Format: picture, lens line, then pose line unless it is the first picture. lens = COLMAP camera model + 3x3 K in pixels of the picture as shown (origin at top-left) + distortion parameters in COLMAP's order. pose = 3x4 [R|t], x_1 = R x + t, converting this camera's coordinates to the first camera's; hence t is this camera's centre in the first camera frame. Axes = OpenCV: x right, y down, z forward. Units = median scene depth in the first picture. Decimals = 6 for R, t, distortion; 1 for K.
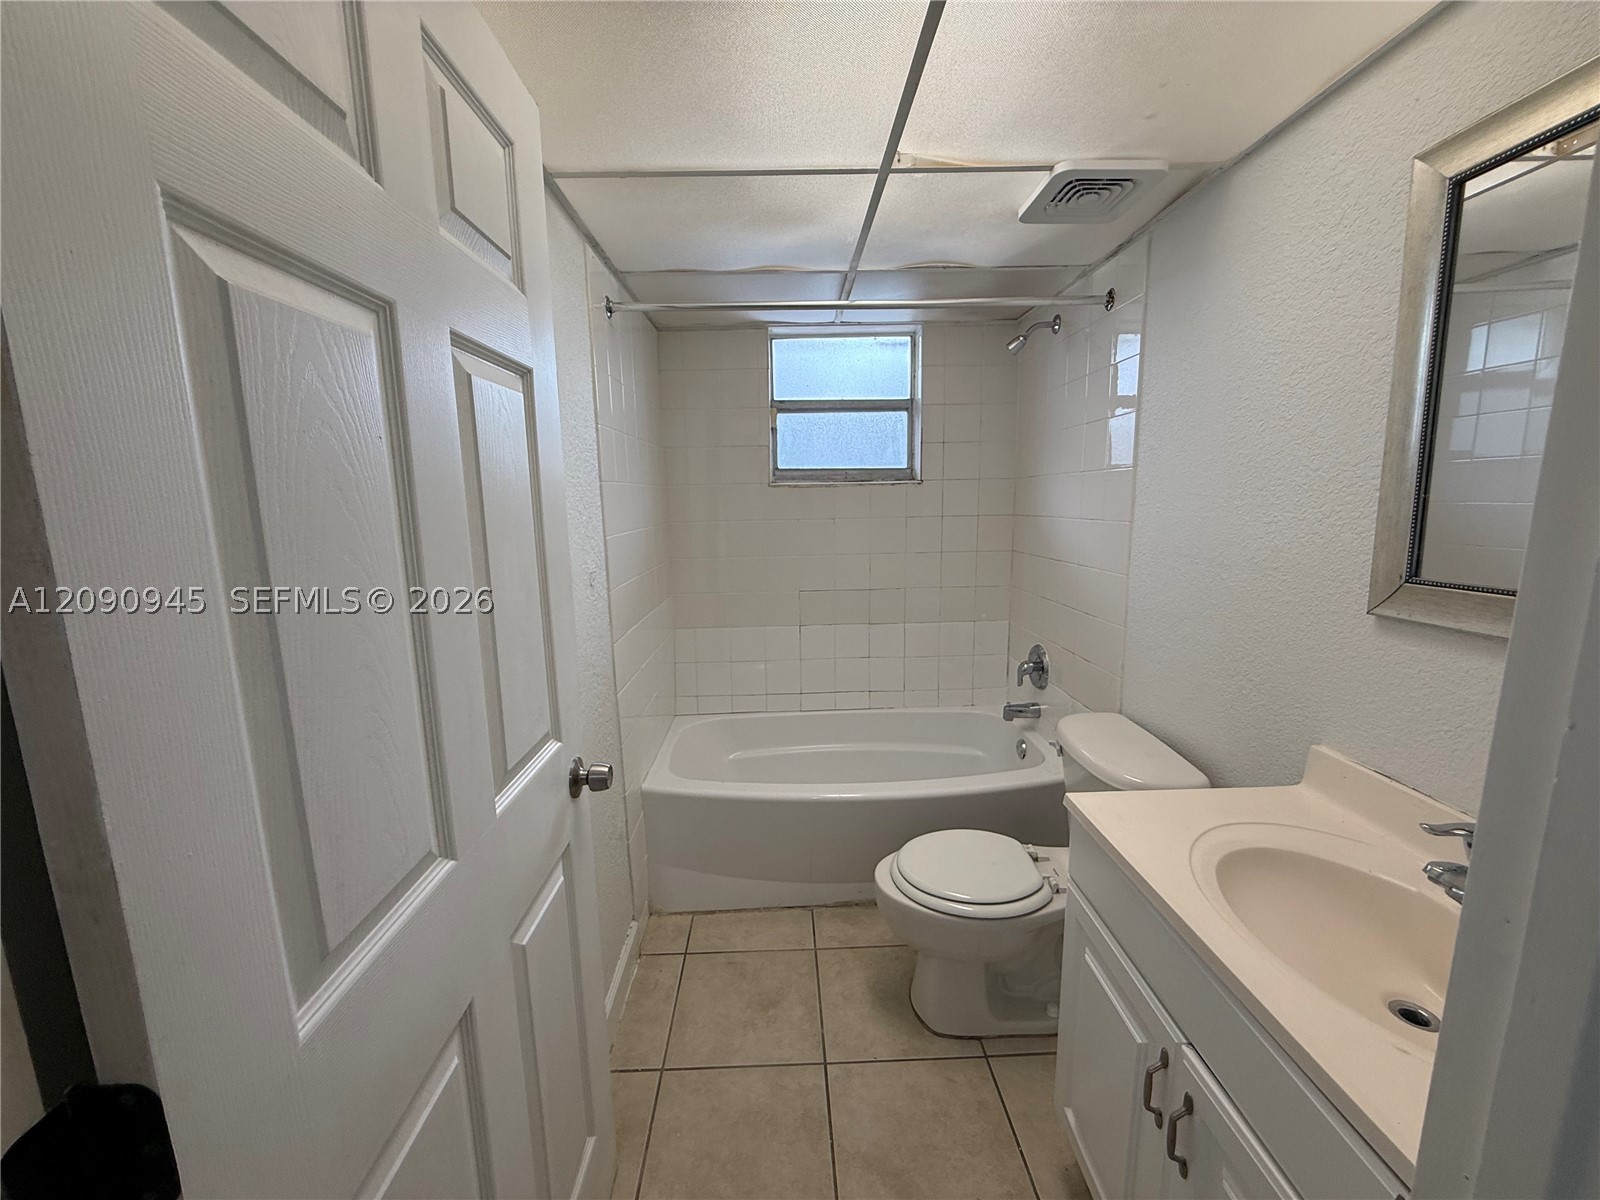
lens RADIAL K [[636.9, 0, 796.3], [0, 636.9, 598.2], [0, 0, 1]] dist [0.002079, 0.000405]
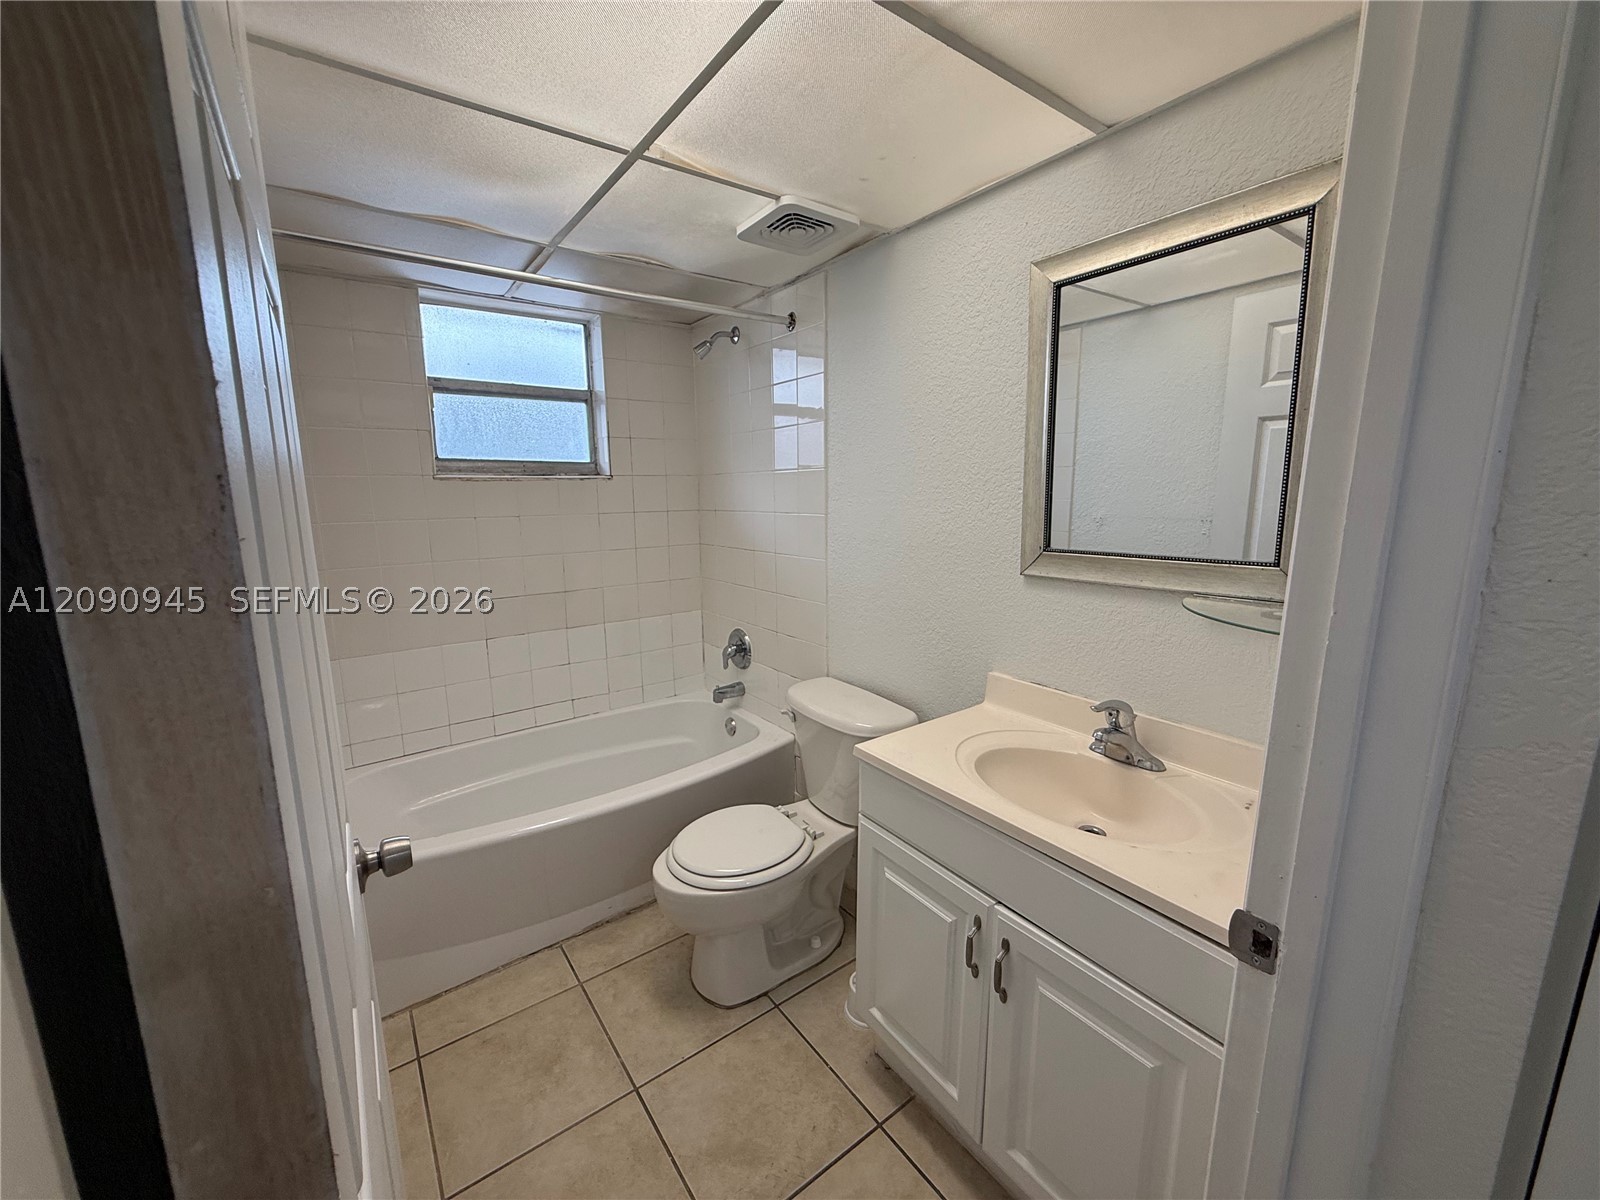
lens RADIAL K [[636.9, 0, 794.9], [0, 636.9, 597.9], [0, 0, 1]] dist [0.002079, 0.000405]
pose [[0.822554, -0.087185, 0.561965, -0.208336], [0.084804, 0.995934, 0.030384, -0.006253], [-0.562329, 0.022664, 0.826603, 0.060388]]
